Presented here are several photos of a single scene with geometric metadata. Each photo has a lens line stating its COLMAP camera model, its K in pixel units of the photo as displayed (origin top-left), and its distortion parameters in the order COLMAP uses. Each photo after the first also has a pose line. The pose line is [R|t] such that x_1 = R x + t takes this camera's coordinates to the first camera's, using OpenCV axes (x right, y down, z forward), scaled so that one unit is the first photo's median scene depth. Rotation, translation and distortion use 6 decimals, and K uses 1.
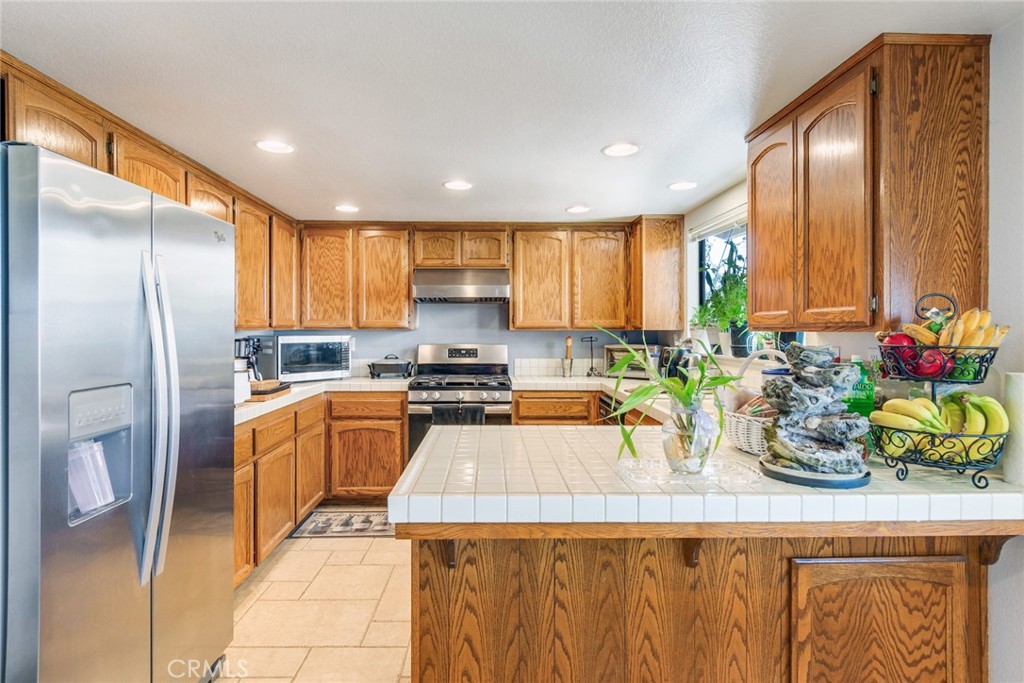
lens RADIAL K [[535.3, 0, 504.9], [0, 535.3, 331.5], [0, 0, 1]] dist [-0.001598, -0.001306]
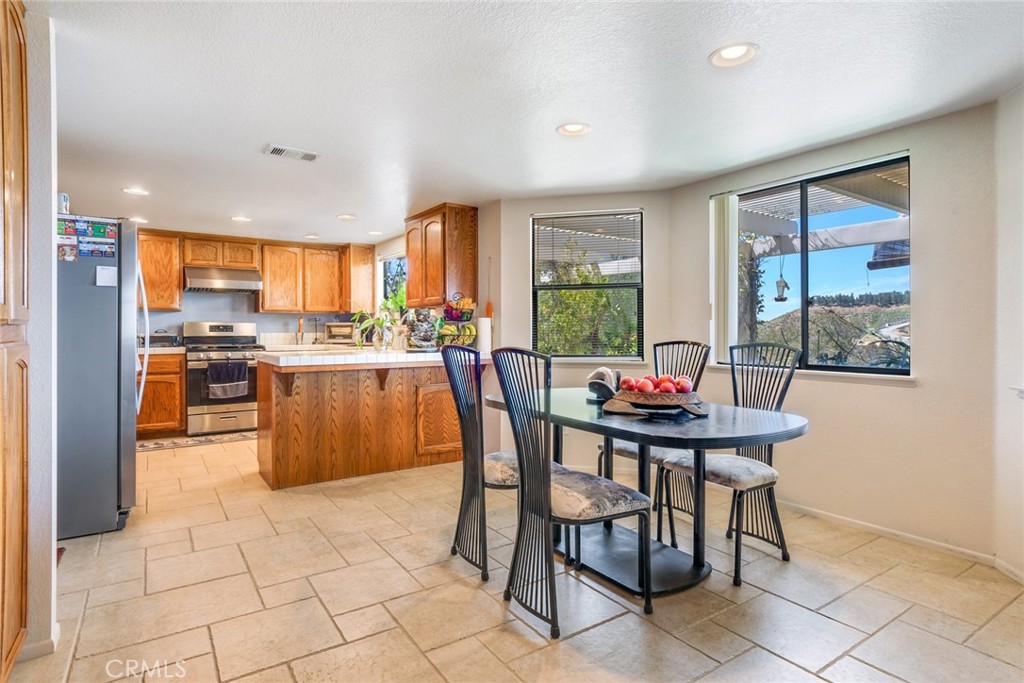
lens RADIAL K [[535.3, 0, 503.1], [0, 535.3, 335.1], [0, 0, 1]] dist [-0.001598, -0.001306]
pose [[0.841604, -0.005212, 0.540070, -0.237293], [0.002854, 0.999982, 0.005203, 0.058086], [-0.540087, -0.002837, 0.841604, -0.636120]]
